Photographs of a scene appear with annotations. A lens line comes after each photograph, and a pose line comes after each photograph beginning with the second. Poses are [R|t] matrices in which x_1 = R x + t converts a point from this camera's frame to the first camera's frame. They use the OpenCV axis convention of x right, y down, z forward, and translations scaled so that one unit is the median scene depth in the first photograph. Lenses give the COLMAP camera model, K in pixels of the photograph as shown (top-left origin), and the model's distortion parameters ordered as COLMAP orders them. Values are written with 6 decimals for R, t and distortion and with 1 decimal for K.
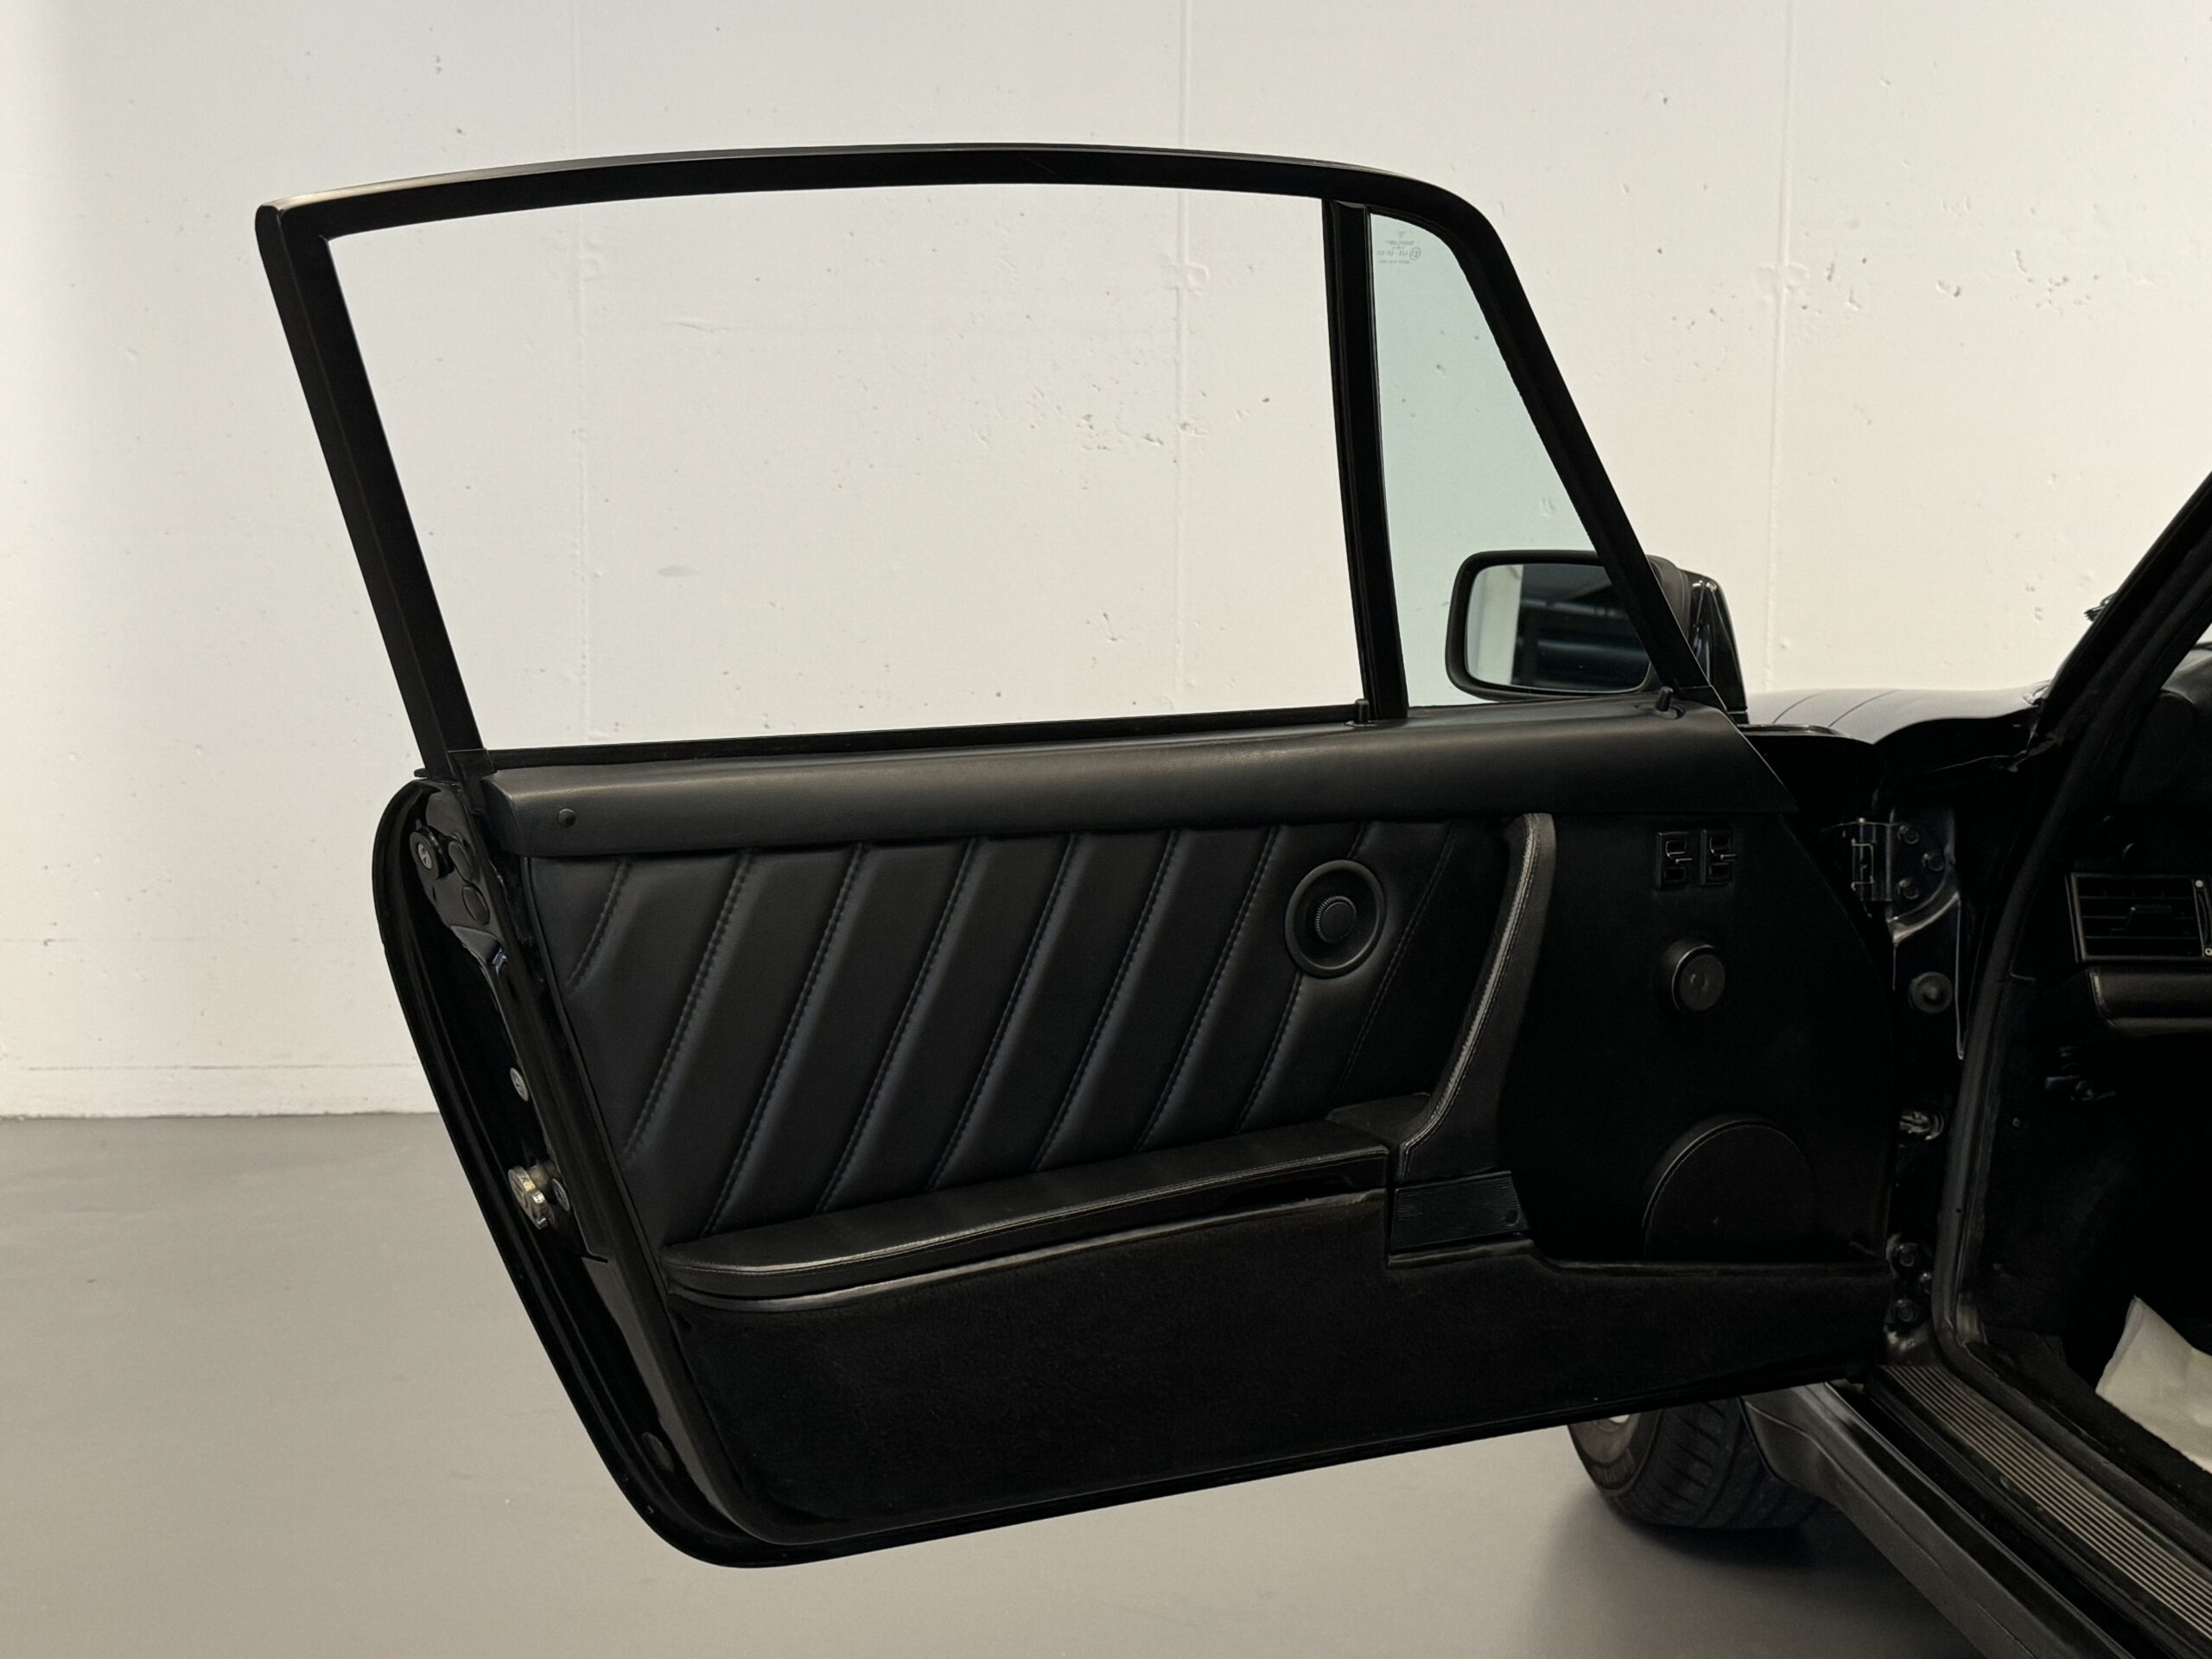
lens RADIAL K [[2934.5, 0, 1106.0], [0, 2934.5, 829.5], [0, 0, 1]] dist [0.121577, -0.014994]
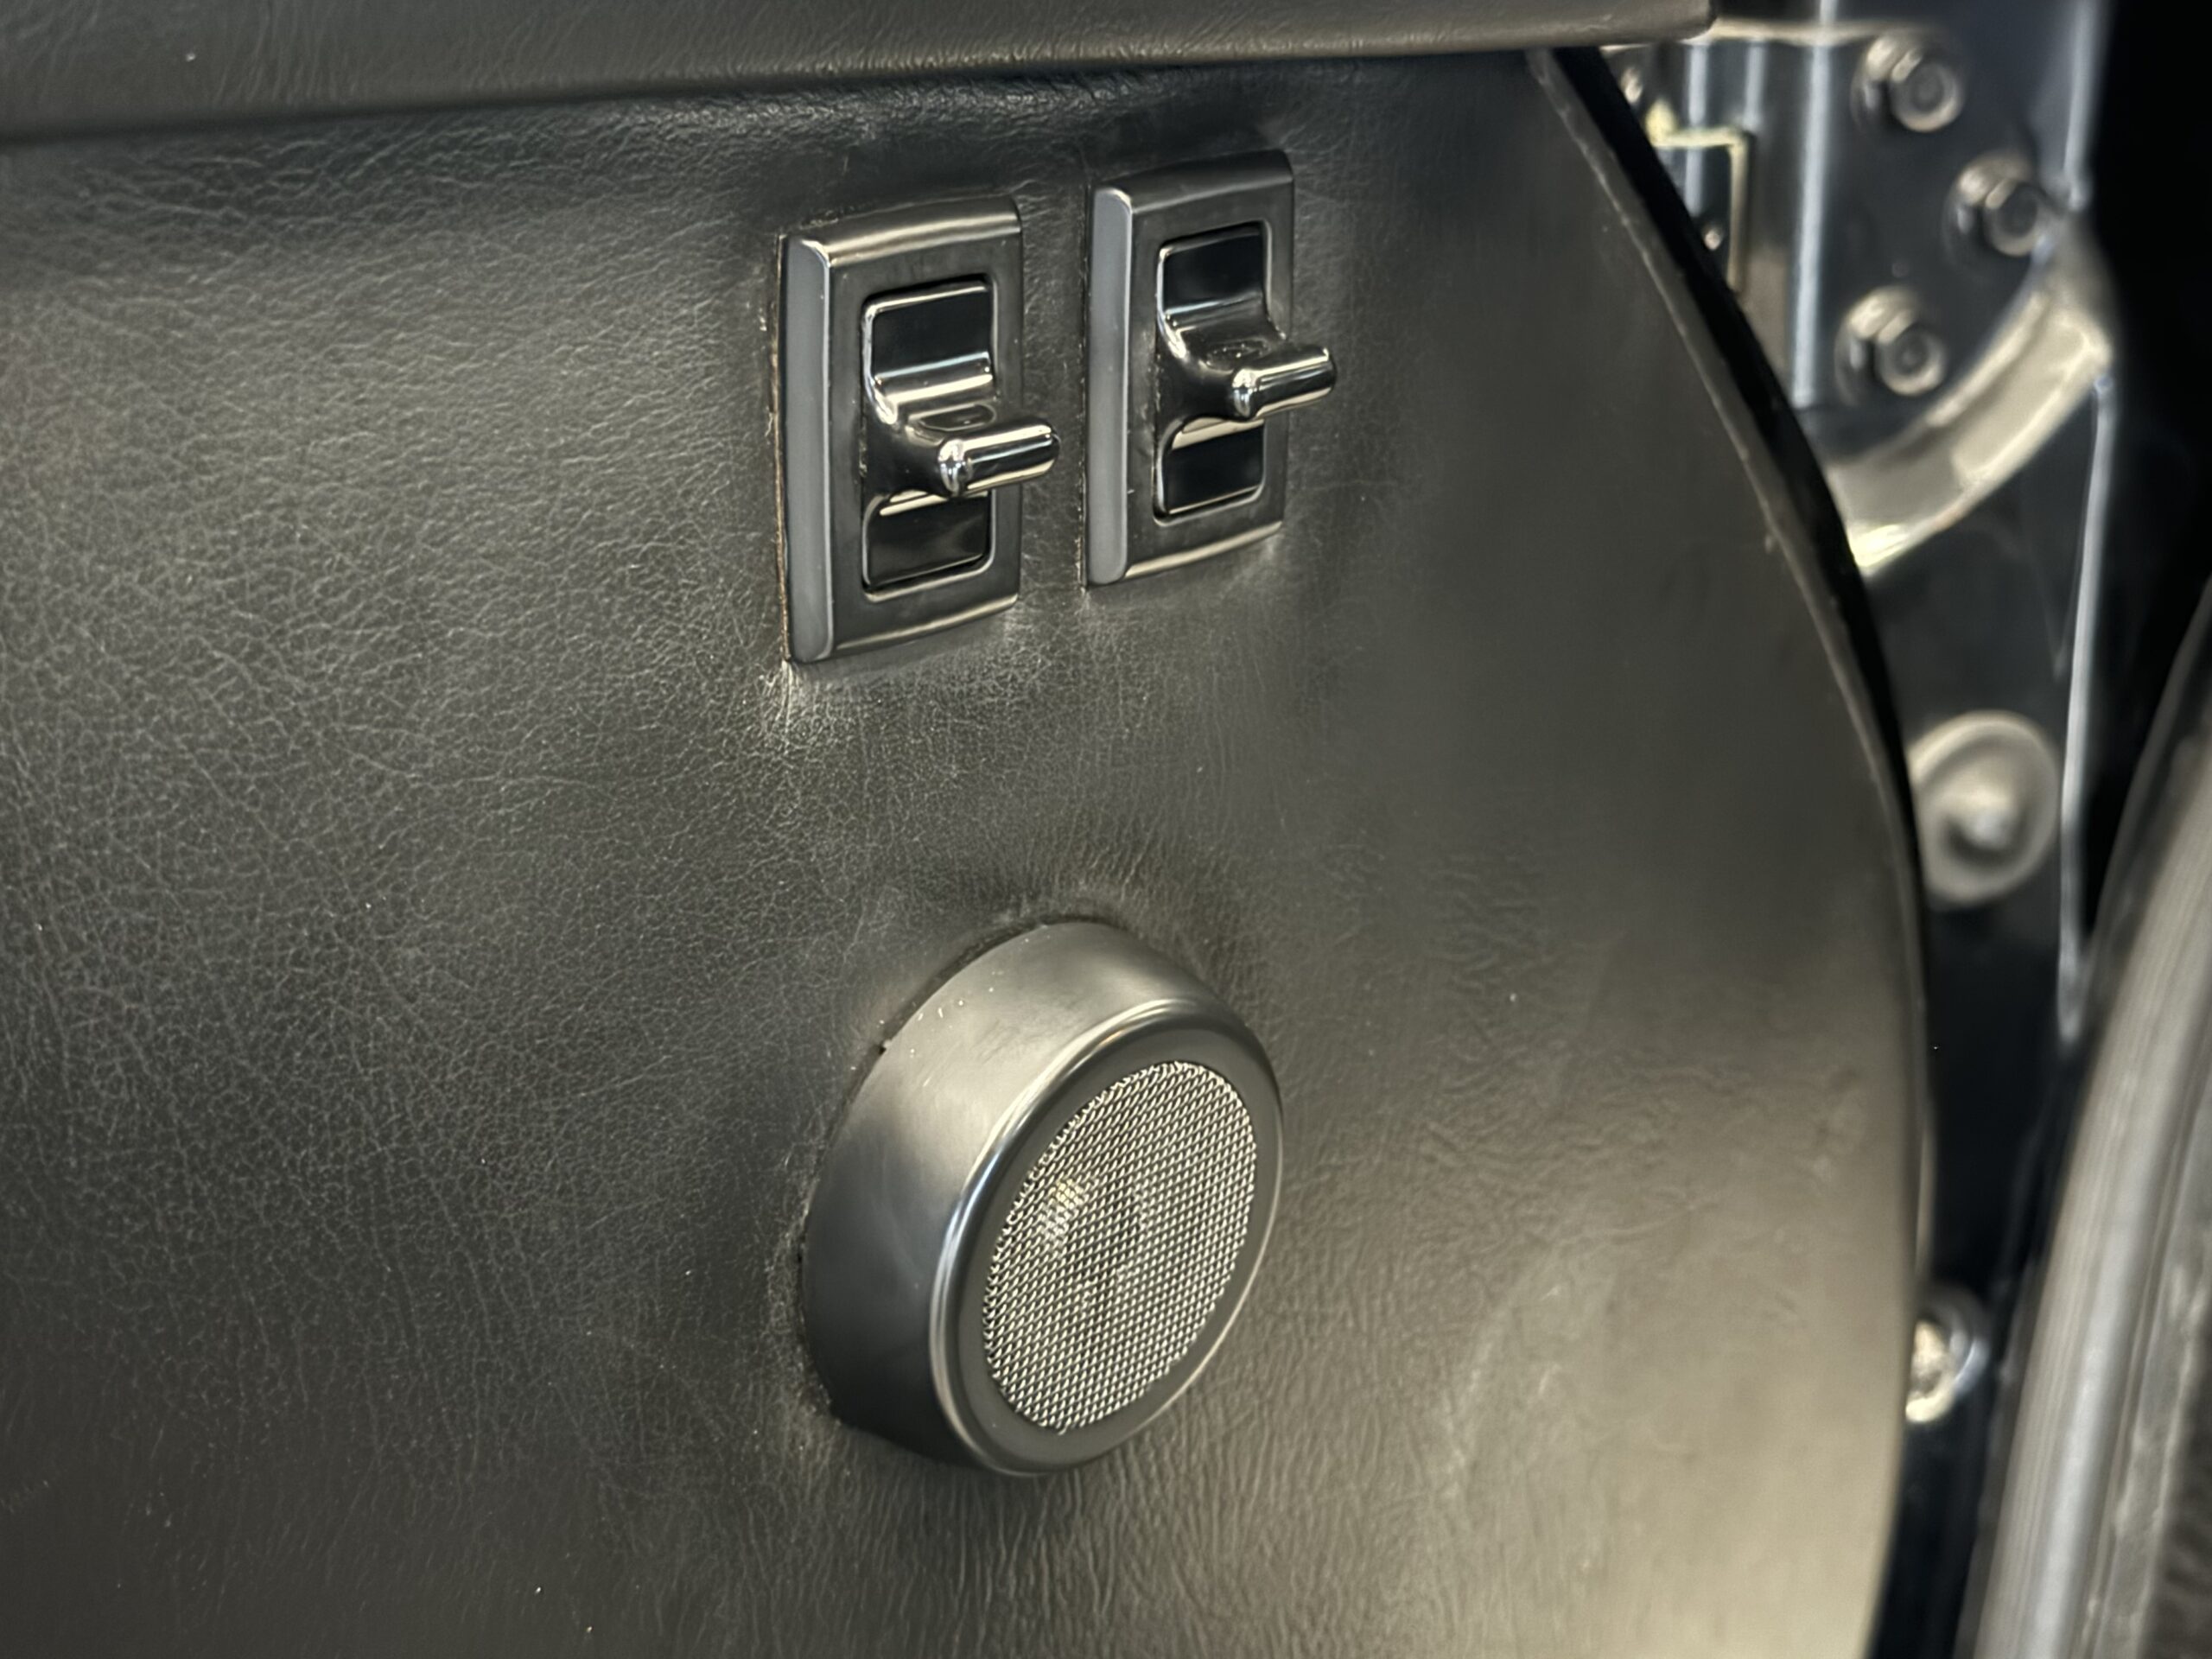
lens RADIAL K [[3978.9, 0, 1106.0], [0, 3978.9, 829.5], [0, 0, 1]] dist [0.038747, 0.150243]
pose [[0.957173, -0.080915, 0.277979, 0.141108], [0.016123, 0.973559, 0.227867, -0.012936], [-0.289067, -0.213626, 0.933169, 0.782319]]
